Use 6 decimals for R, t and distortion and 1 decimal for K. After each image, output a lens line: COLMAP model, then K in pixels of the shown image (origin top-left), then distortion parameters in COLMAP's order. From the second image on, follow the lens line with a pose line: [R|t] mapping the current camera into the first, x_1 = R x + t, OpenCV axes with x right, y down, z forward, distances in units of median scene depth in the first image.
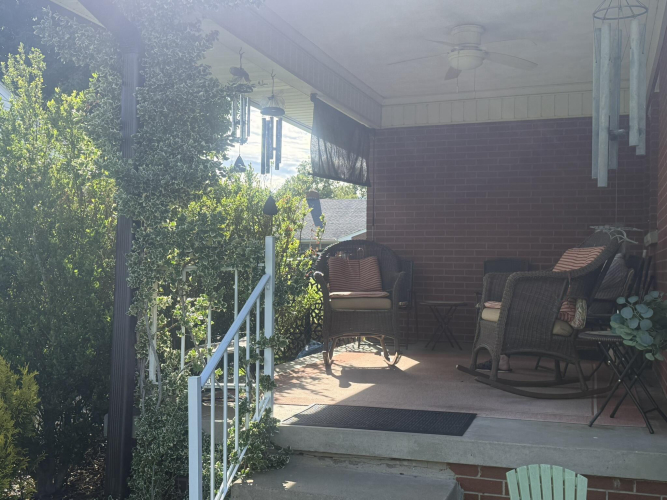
lens RADIAL K [[693.7, 0, 330.2], [0, 693.7, 251.1], [0, 0, 1]] dist [0.018352, 0.000000]
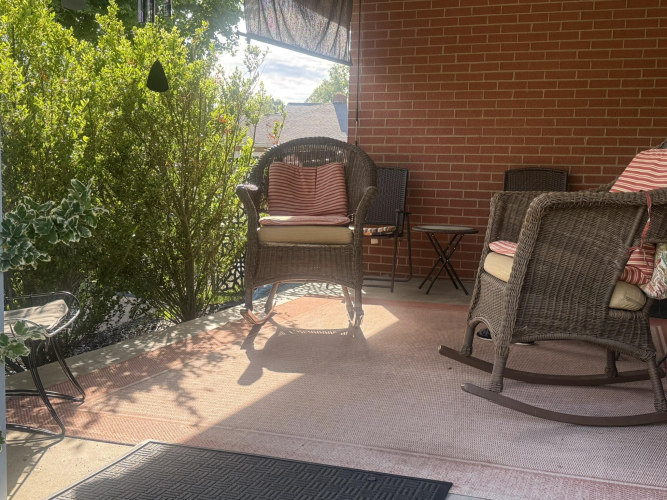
lens RADIAL K [[755.6, 0, 337.7], [0, 755.6, 249.4], [0, 0, 1]] dist [0.065851, 0.000000]
pose [[0.999864, 0.013449, -0.009549, 0.099503], [-0.012202, 0.992644, 0.120453, 0.004808], [0.011099, -0.120320, 0.992673, 0.362675]]
